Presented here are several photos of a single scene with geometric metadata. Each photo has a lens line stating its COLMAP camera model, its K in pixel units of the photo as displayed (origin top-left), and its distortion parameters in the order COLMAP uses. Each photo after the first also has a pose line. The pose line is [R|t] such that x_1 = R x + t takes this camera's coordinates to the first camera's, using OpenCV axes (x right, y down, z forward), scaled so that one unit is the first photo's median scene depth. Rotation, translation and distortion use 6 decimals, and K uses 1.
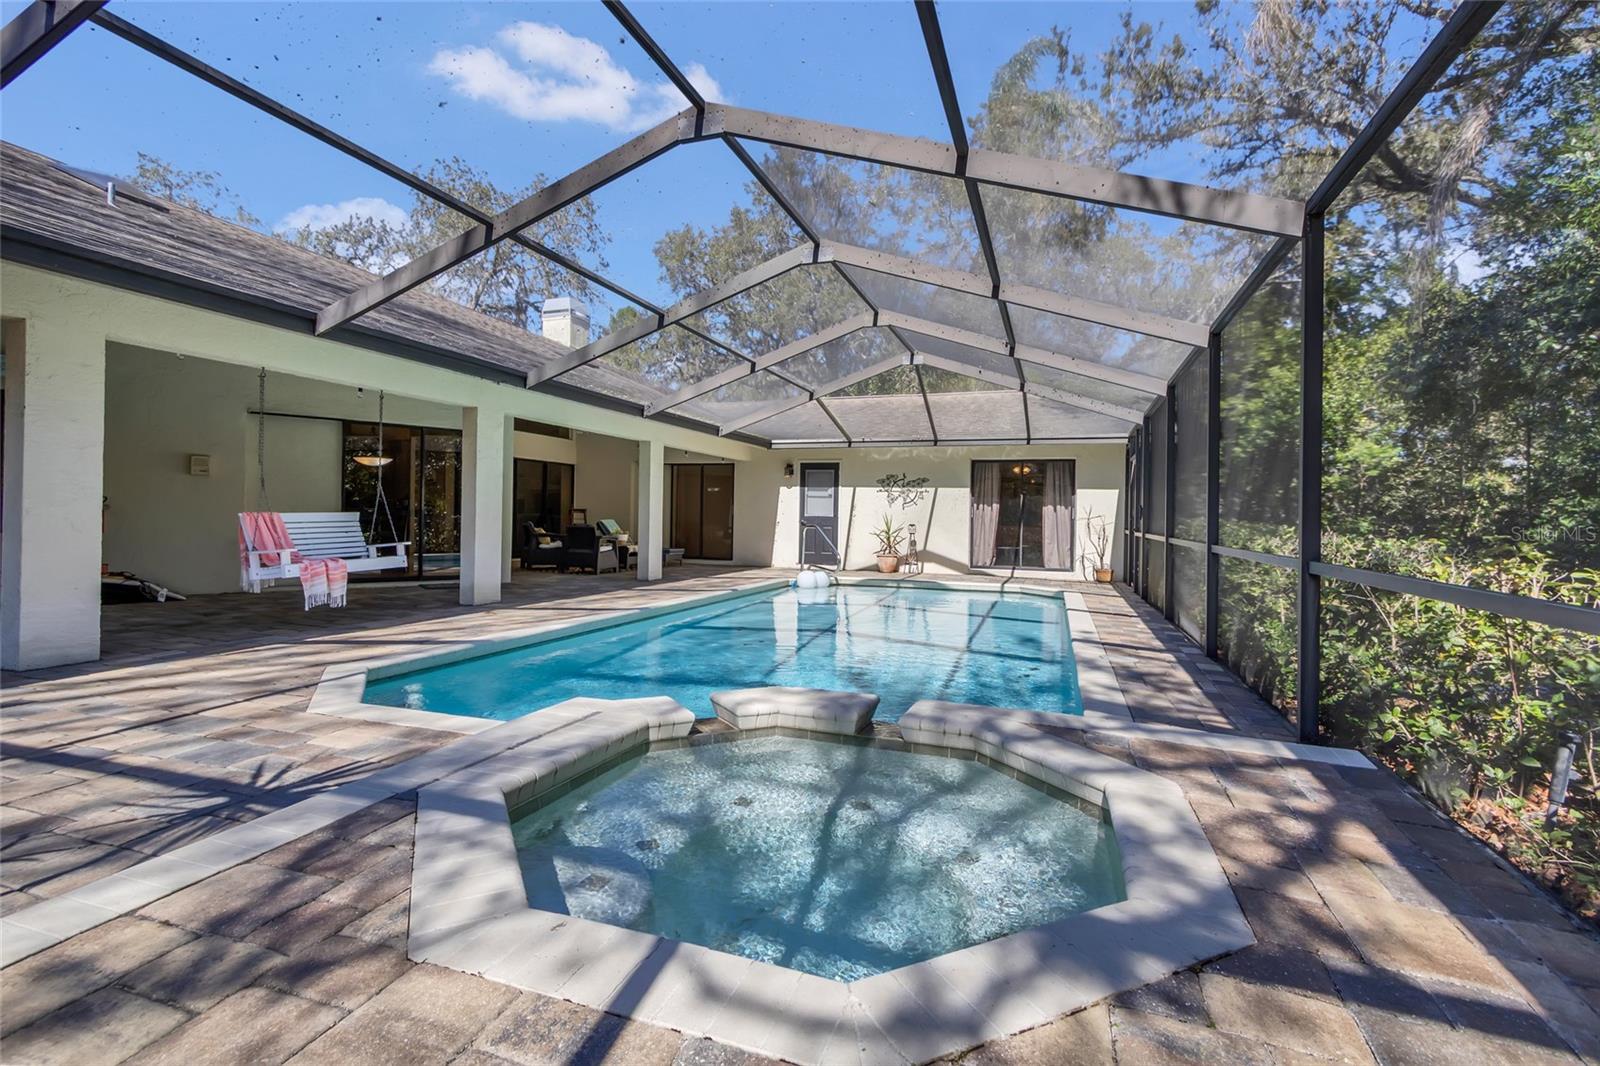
lens RADIAL K [[739.8, 0, 798.1], [0, 739.8, 500.6], [0, 0, 1]] dist [-0.001515, -0.000159]
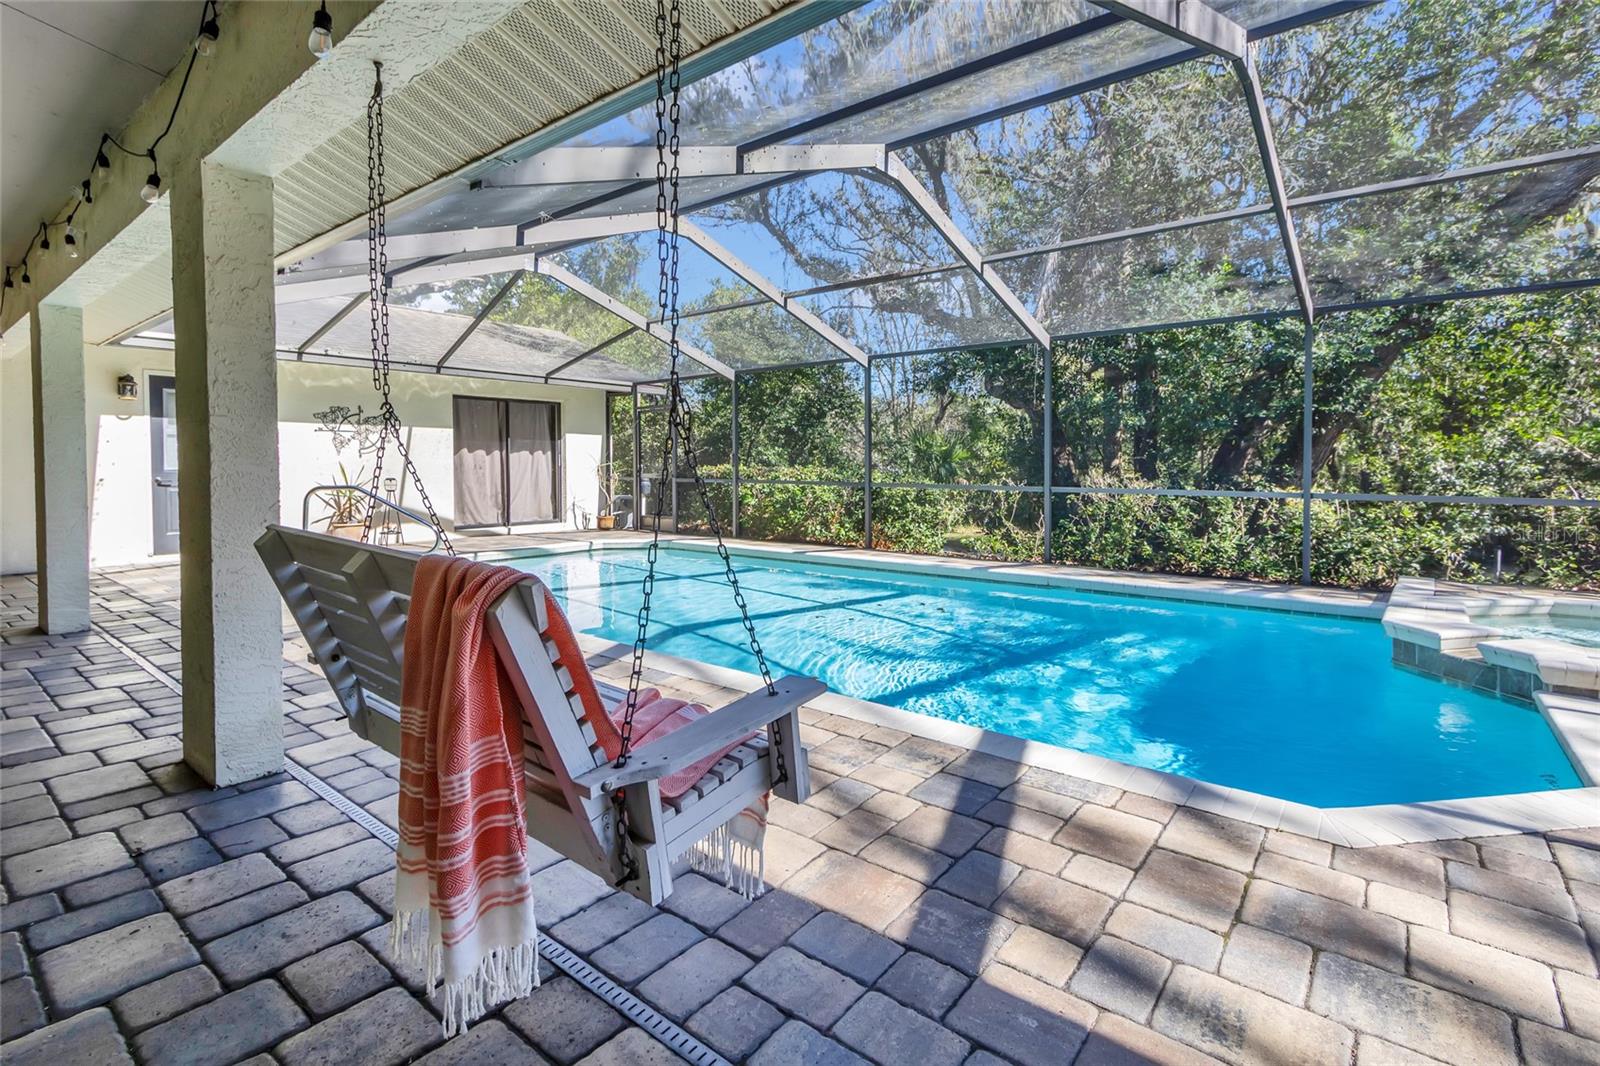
lens RADIAL K [[739.8, 0, 798.1], [0, 739.8, 500.6], [0, 0, 1]] dist [-0.001515, -0.000159]
pose [[0.328382, -0.060961, 0.942576, -0.405501], [-0.010193, 0.997628, 0.068073, 0.001275], [-0.944490, -0.031962, 0.326982, 0.386967]]
